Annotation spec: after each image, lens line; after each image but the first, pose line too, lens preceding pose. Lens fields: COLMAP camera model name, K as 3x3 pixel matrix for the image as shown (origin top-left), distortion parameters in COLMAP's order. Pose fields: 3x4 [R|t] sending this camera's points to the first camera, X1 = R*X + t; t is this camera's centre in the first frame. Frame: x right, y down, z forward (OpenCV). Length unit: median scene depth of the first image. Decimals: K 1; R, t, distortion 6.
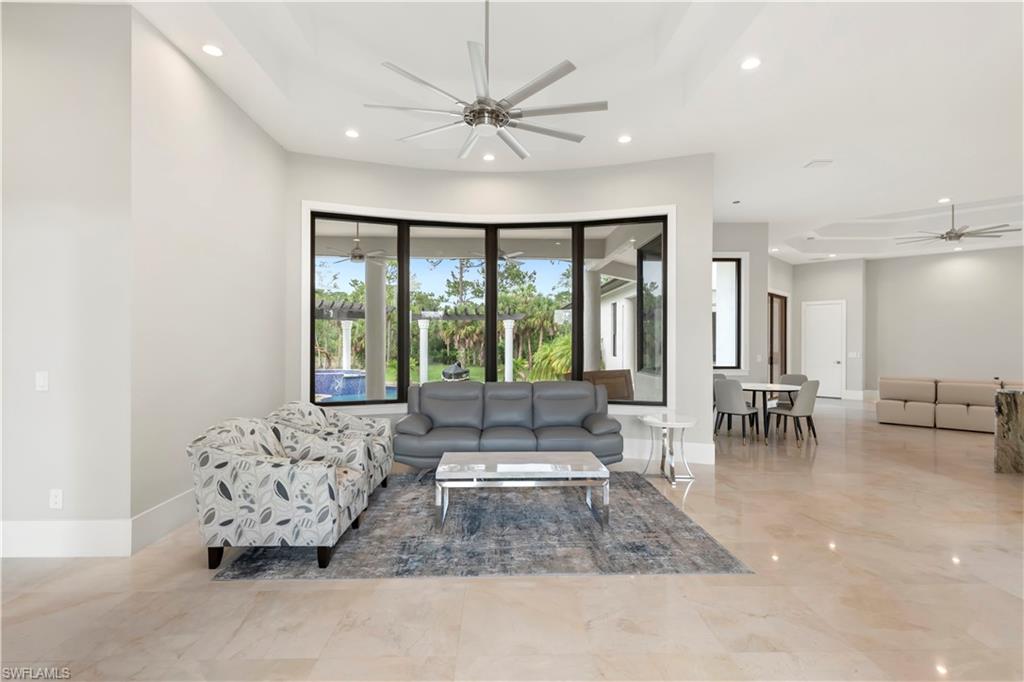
lens RADIAL K [[491.8, 0, 511.4], [0, 491.8, 346.8], [0, 0, 1]] dist [-0.002071, -0.000885]
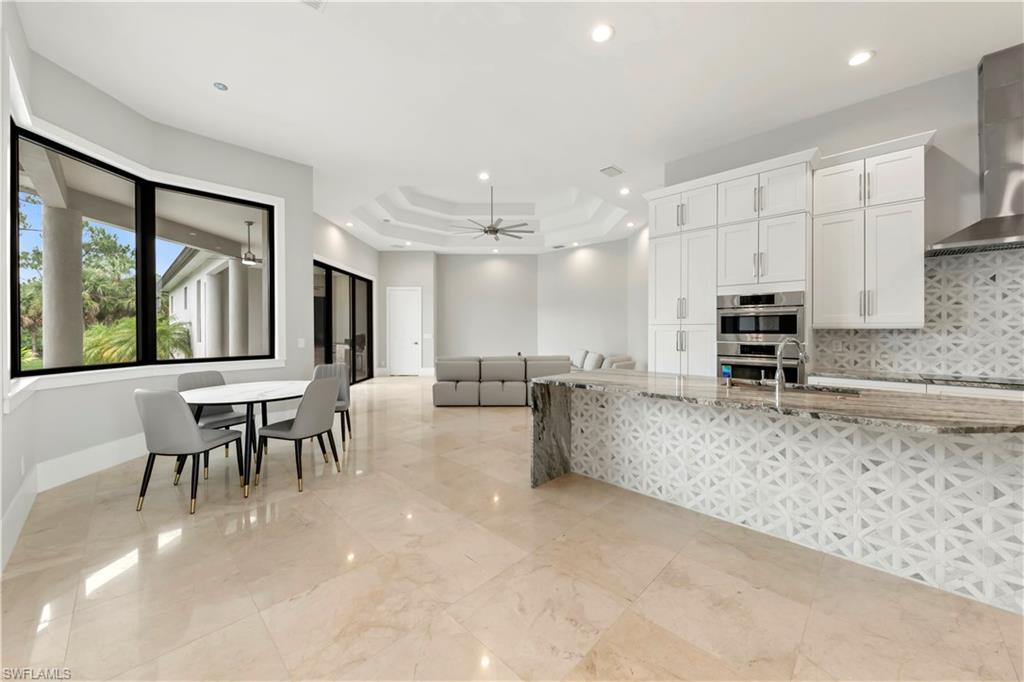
lens RADIAL K [[370.0, 0, 517.1], [0, 370.0, 322.5], [0, 0, 1]] dist [0.000375, -0.000206]
pose [[0.701274, 0.009920, 0.712823, 0.330080], [0.007024, 0.999758, -0.020824, 0.006257], [-0.712857, 0.019610, 0.701035, 0.359957]]
